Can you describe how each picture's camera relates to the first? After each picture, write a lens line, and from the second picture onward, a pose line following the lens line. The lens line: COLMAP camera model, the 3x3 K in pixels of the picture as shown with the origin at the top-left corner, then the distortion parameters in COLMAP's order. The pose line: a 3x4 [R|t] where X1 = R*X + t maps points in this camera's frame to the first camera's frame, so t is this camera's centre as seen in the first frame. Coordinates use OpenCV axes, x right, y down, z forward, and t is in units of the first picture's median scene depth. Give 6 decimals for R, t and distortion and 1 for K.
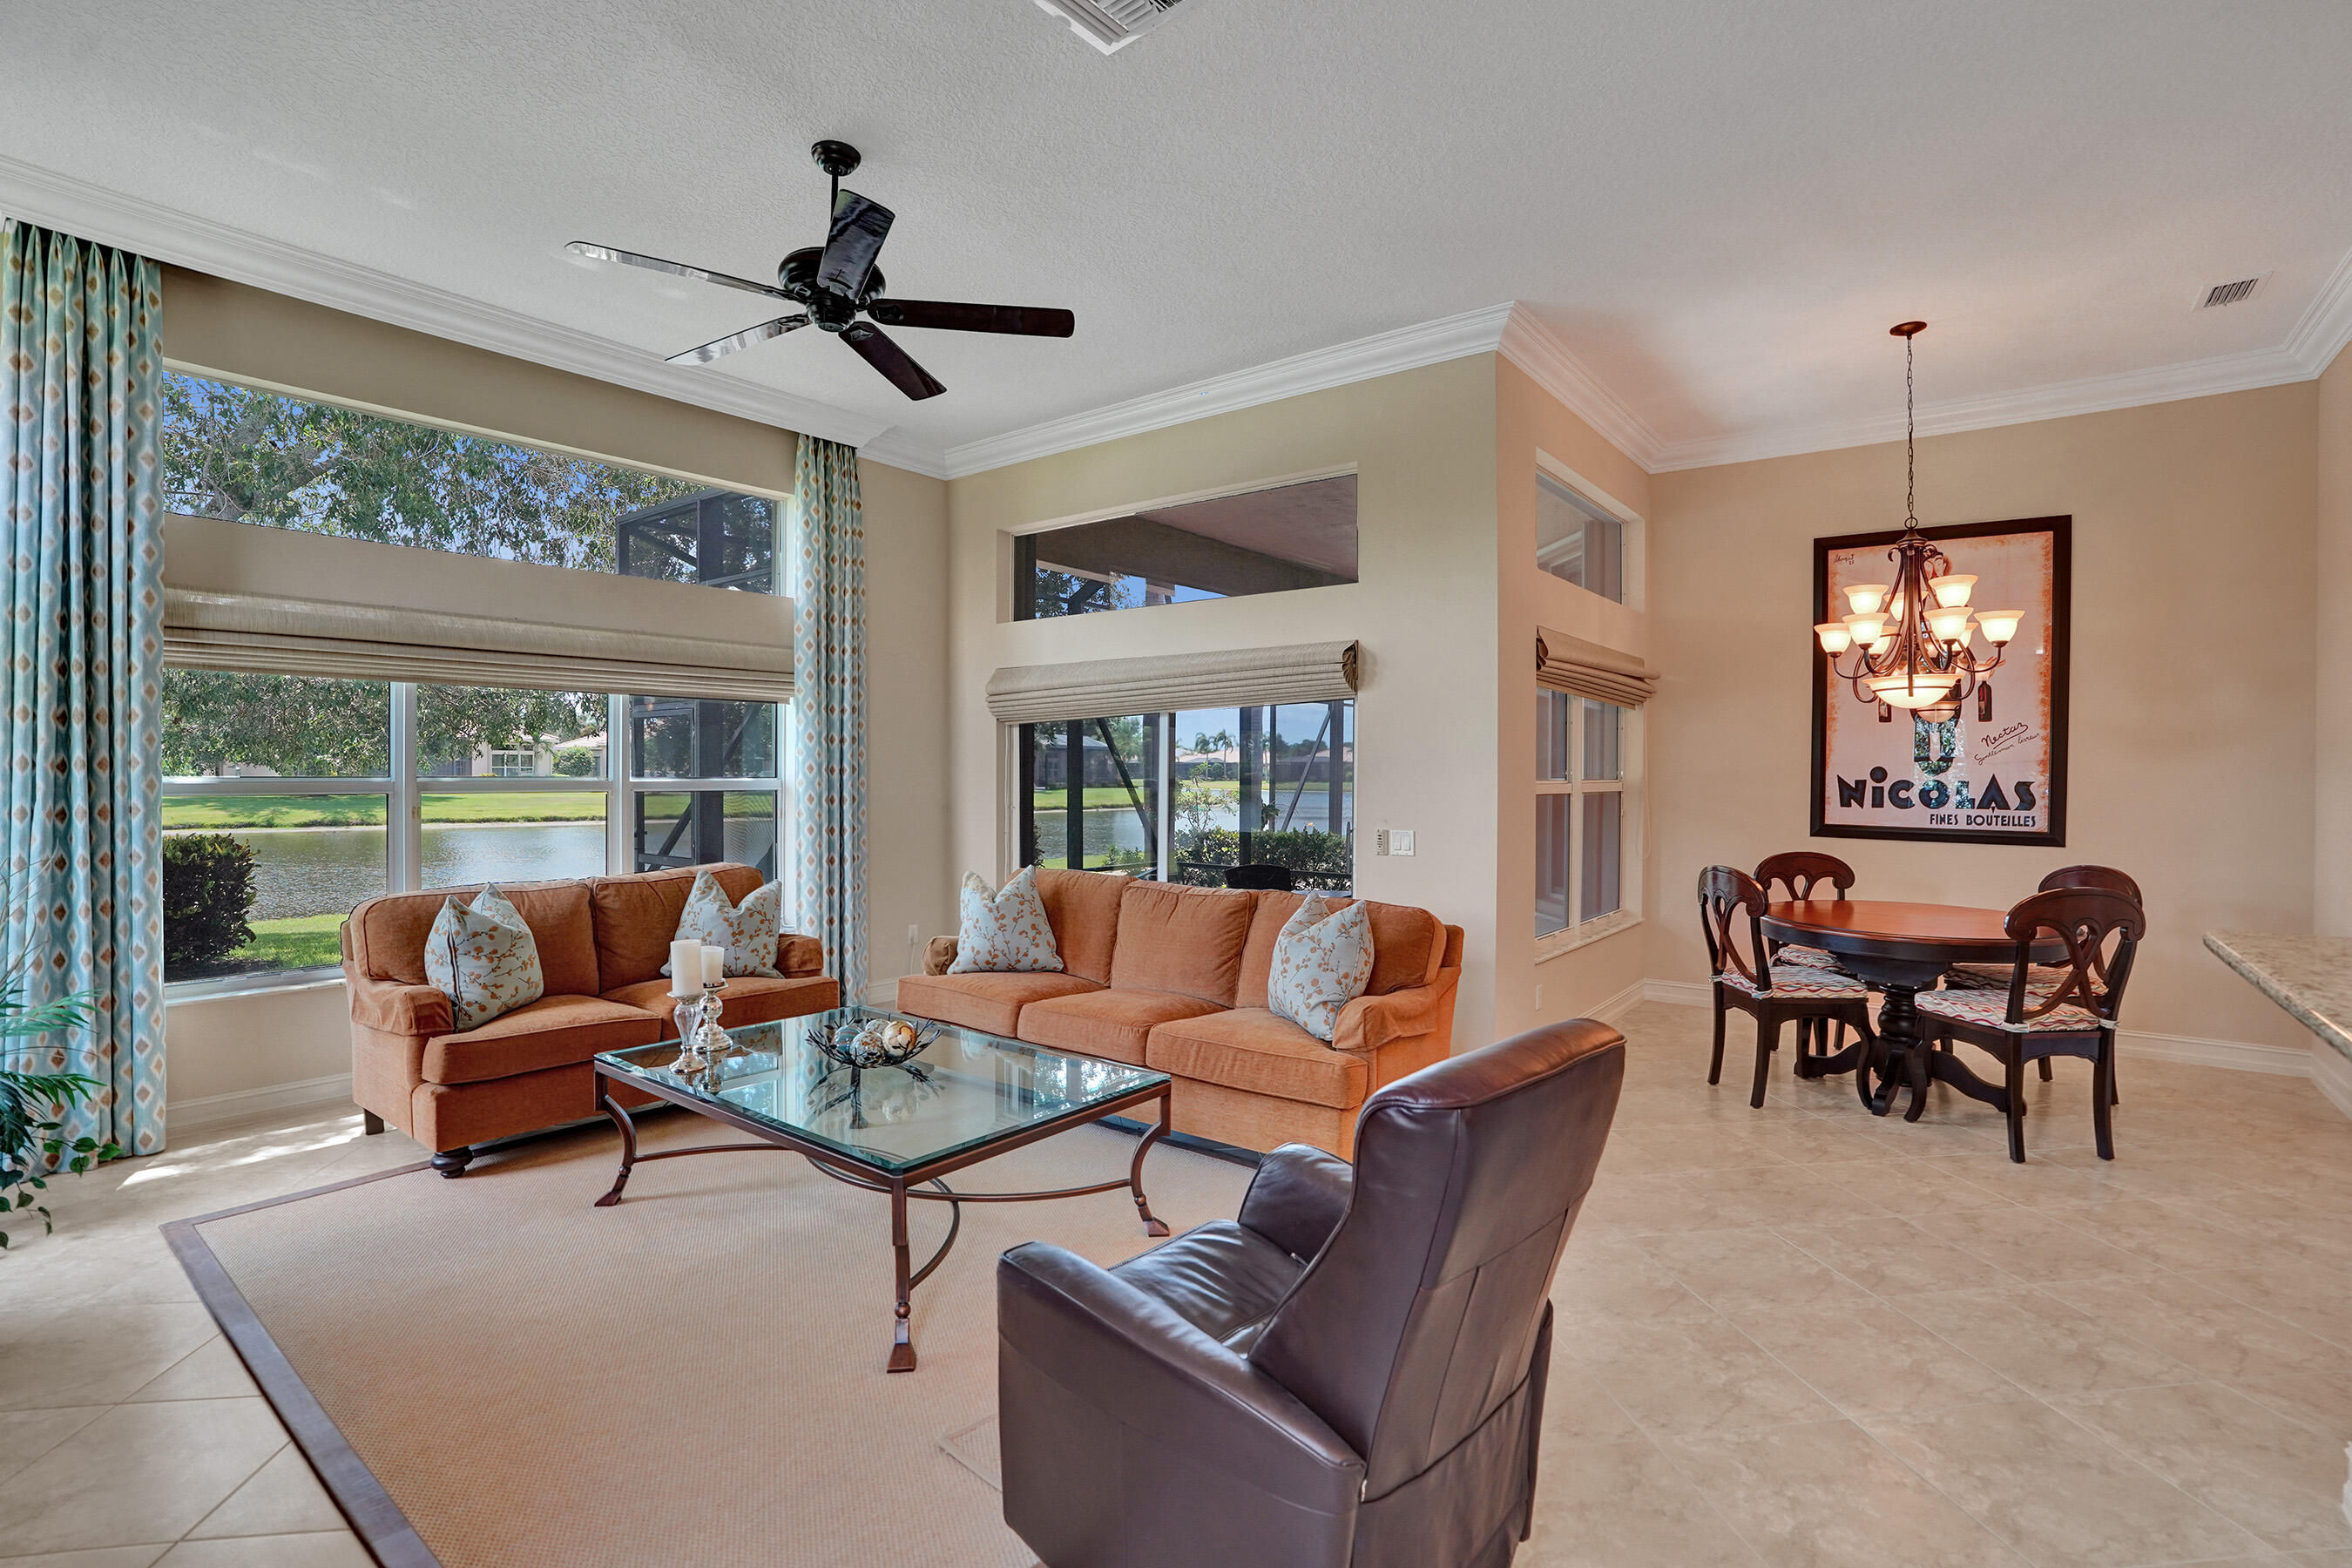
lens RADIAL K [[1092.9, 0, 1178.4], [0, 1092.9, 780.5], [0, 0, 1]] dist [-0.069436, 0.025695]
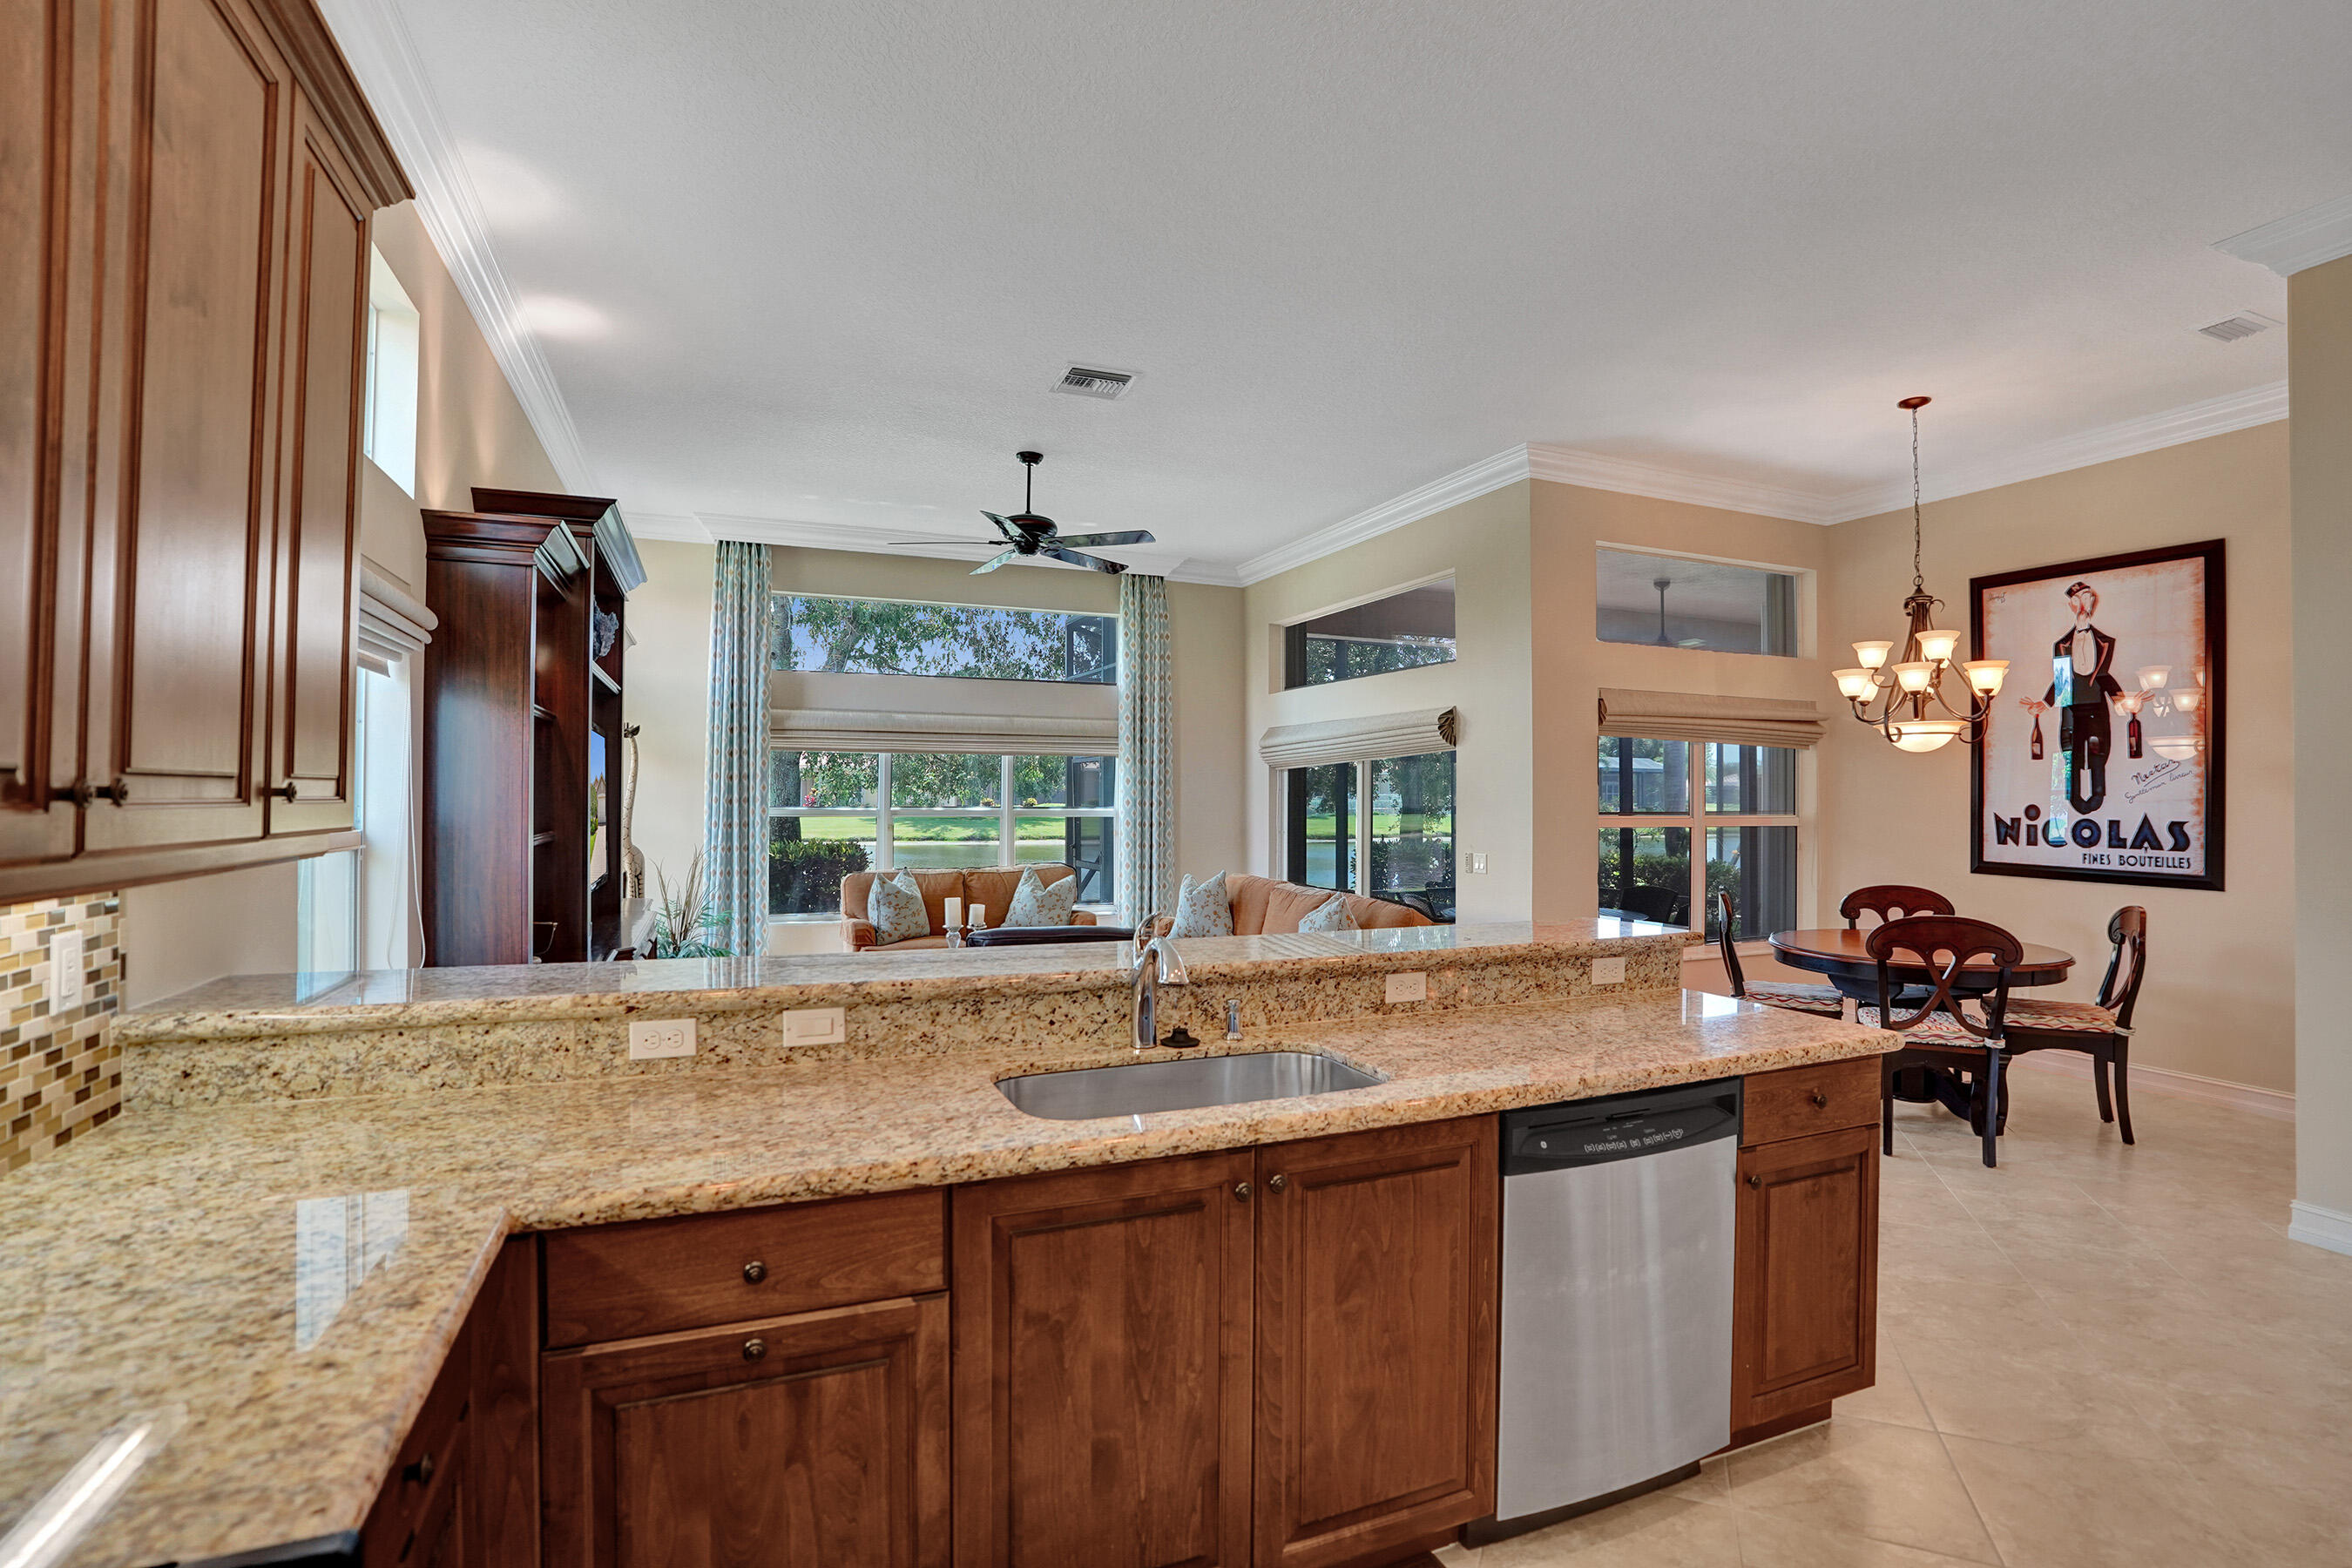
lens RADIAL K [[1106.4, 0, 1175.0], [0, 1106.4, 782.3], [0, 0, 1]] dist [-0.071332, 0.026995]
pose [[0.867738, -0.004812, -0.496998, 0.499704], [-0.007272, 0.999723, -0.022375, -0.006107], [0.496968, 0.023030, 0.867463, -0.282004]]
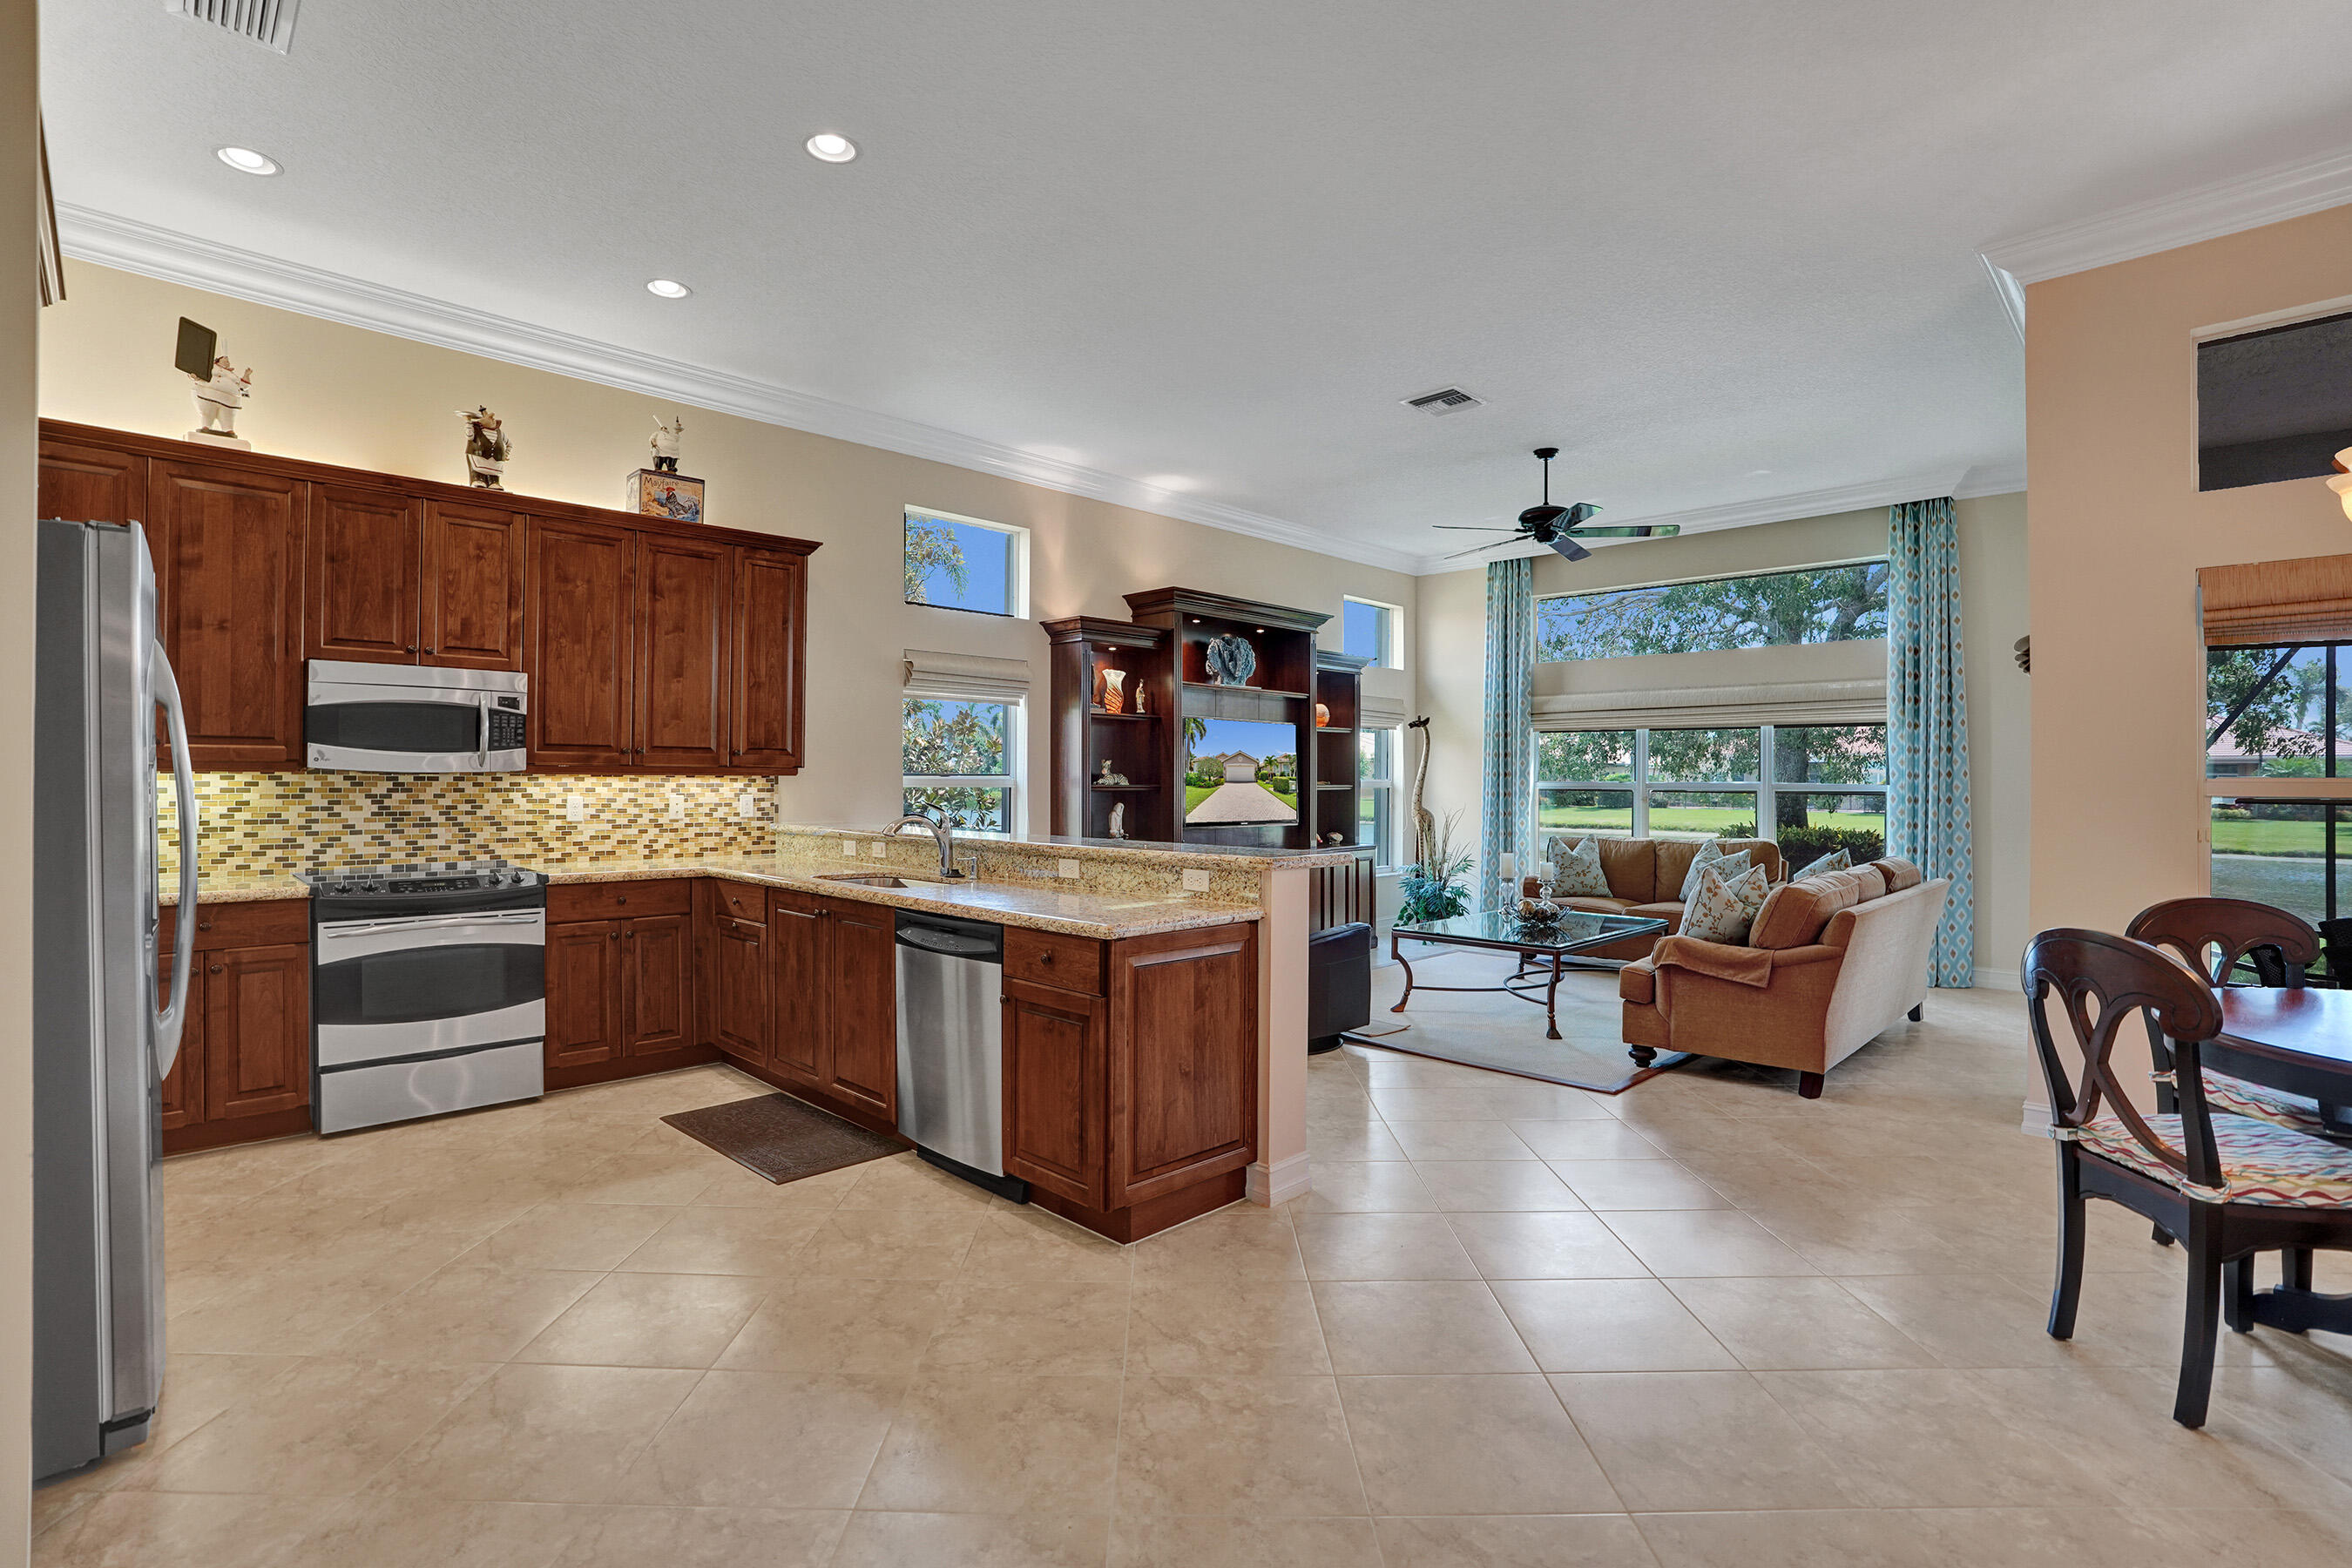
lens RADIAL K [[1117.7, 0, 1175.9], [0, 1117.7, 776.6], [0, 0, 1]] dist [-0.065991, 0.028599]
pose [[-0.119311, -0.008900, -0.992817, 1.095547], [-0.016721, 0.999836, -0.006953, 0.016086], [0.992716, 0.015771, -0.119441, 0.368519]]
